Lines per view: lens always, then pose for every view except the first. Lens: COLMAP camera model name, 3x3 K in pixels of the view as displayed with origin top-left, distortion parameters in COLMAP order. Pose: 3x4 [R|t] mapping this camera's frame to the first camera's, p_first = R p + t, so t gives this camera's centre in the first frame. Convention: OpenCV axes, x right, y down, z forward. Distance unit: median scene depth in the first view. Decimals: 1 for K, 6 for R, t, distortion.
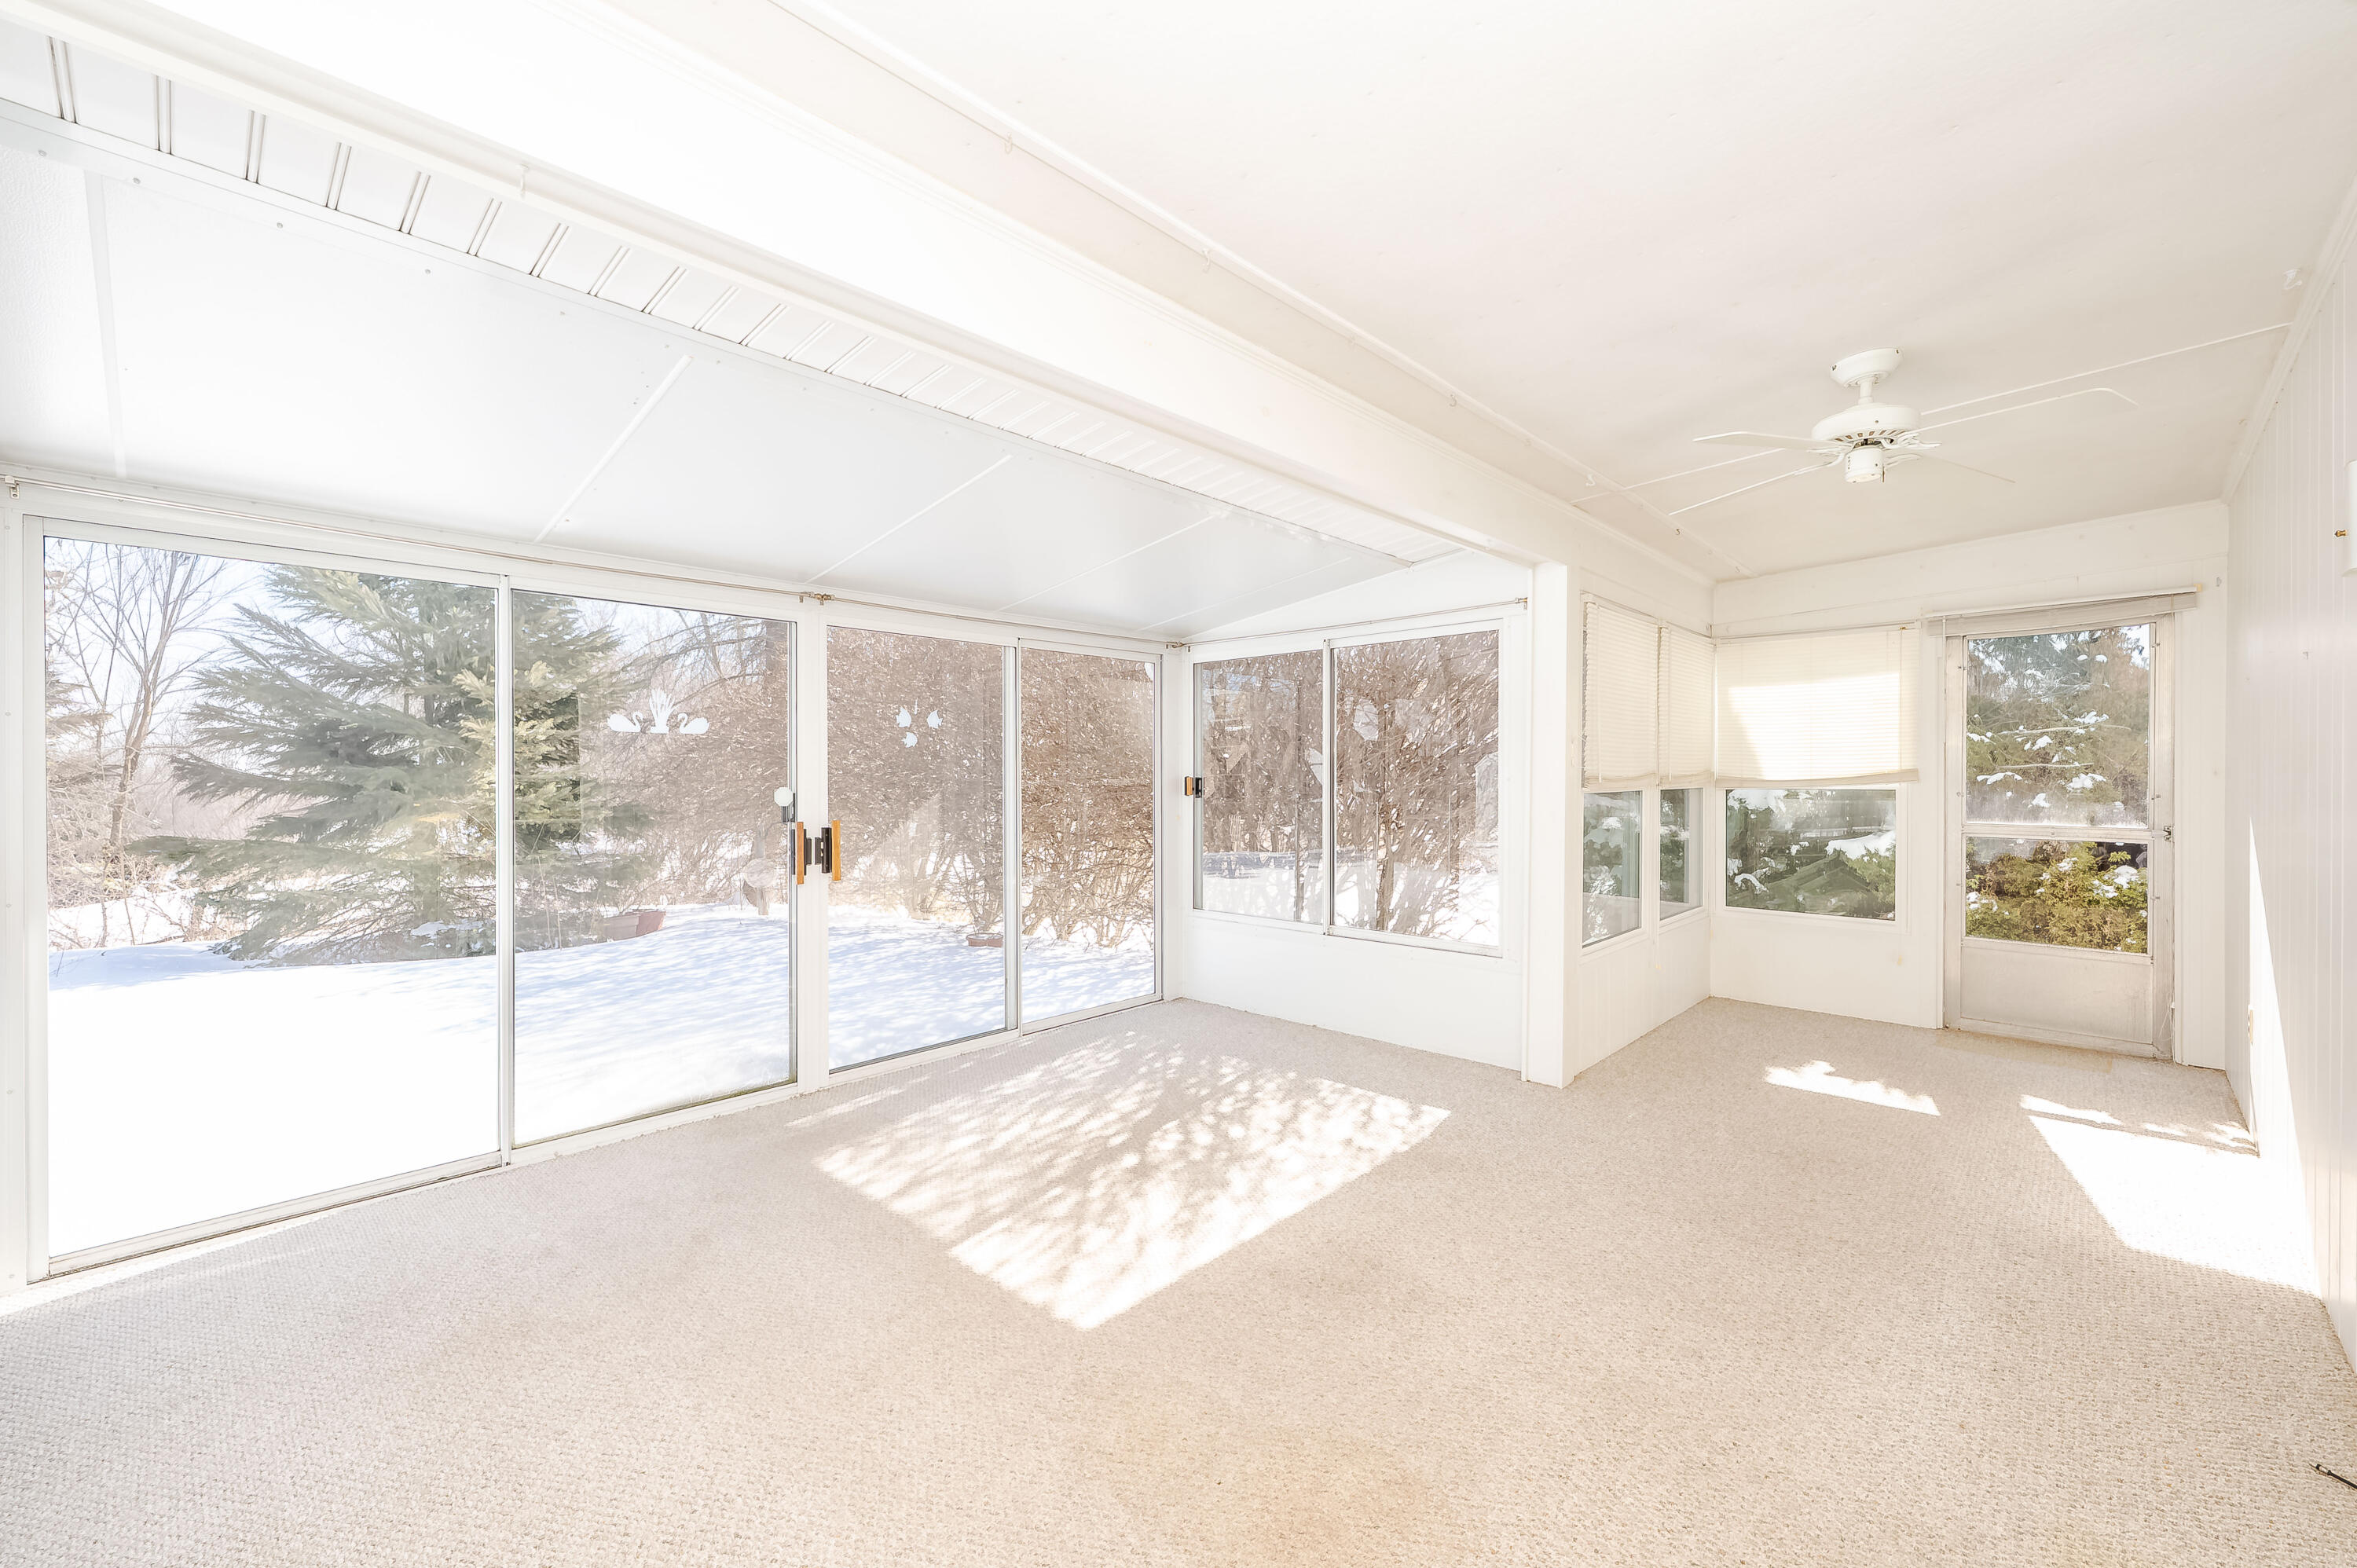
lens RADIAL K [[962.3, 0, 1177.0], [0, 962.3, 776.0], [0, 0, 1]] dist [-0.000316, -0.000348]
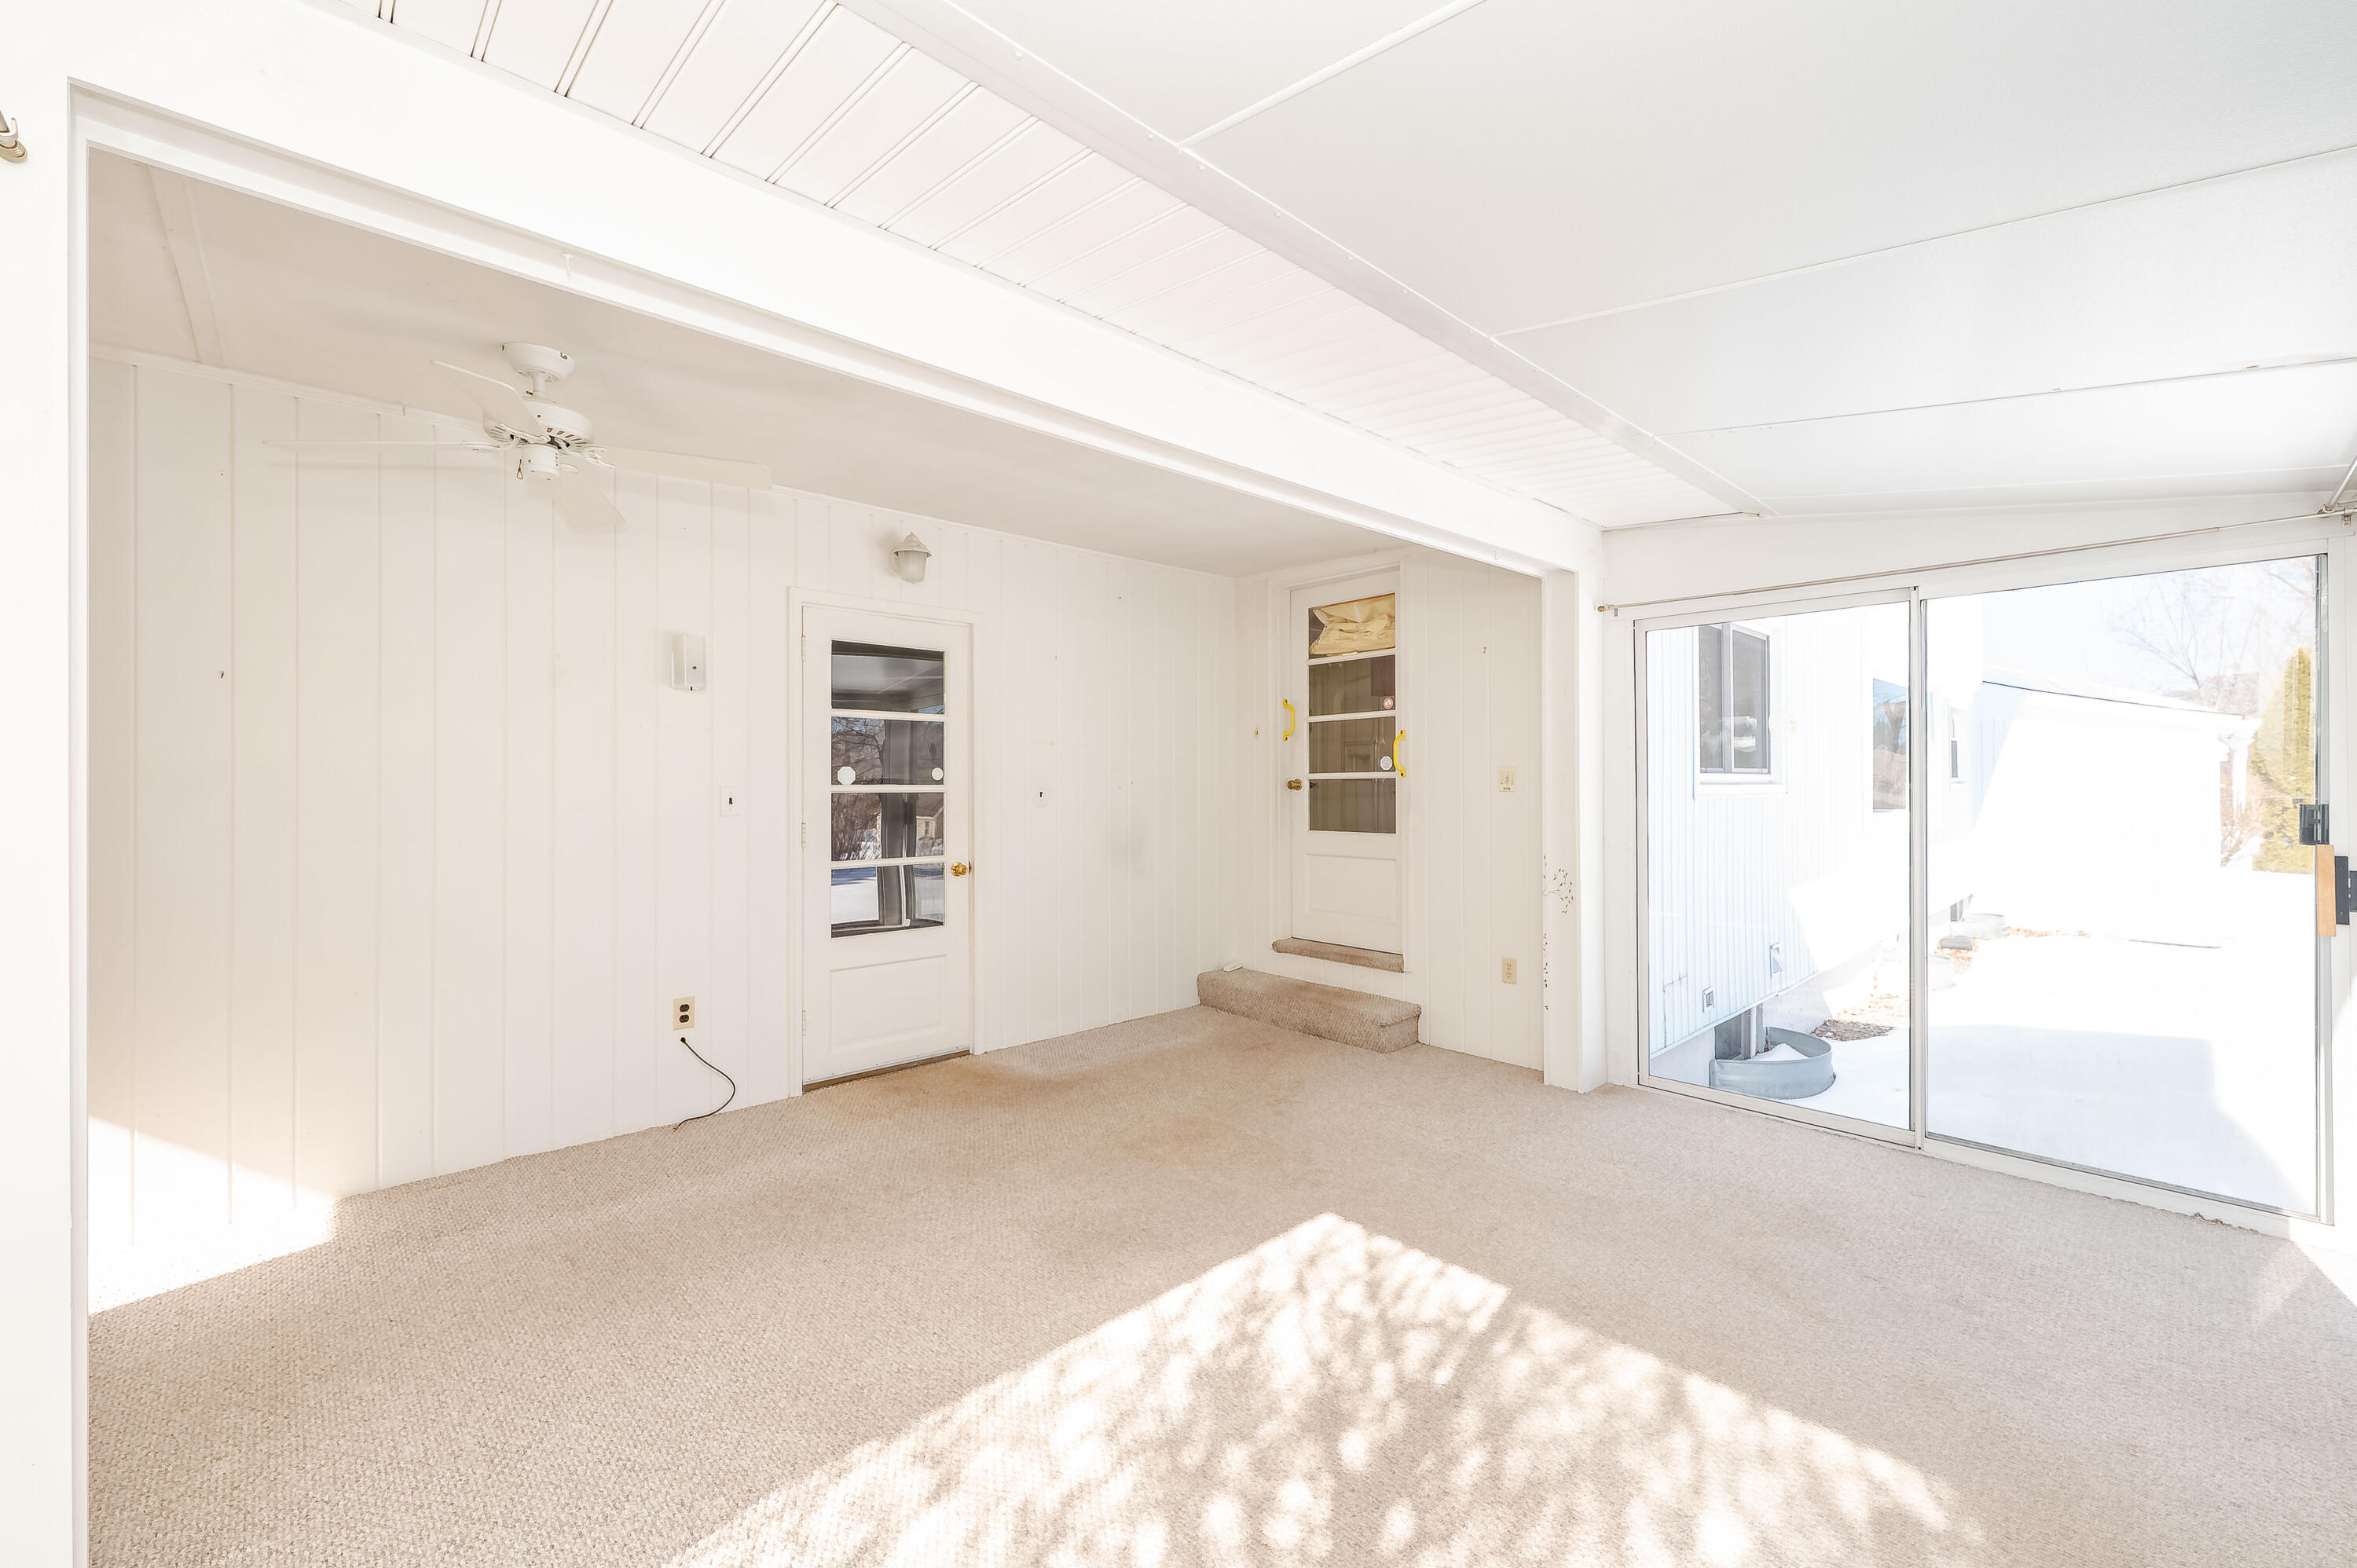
lens RADIAL K [[962.3, 0, 1178.2], [0, 962.3, 778.1], [0, 0, 1]] dist [-0.000316, -0.000348]
pose [[-0.998686, 0.003615, 0.051118, 0.026700], [0.003748, 0.999990, 0.002507, -0.000749], [-0.051108, 0.002695, -0.998689, 1.669452]]
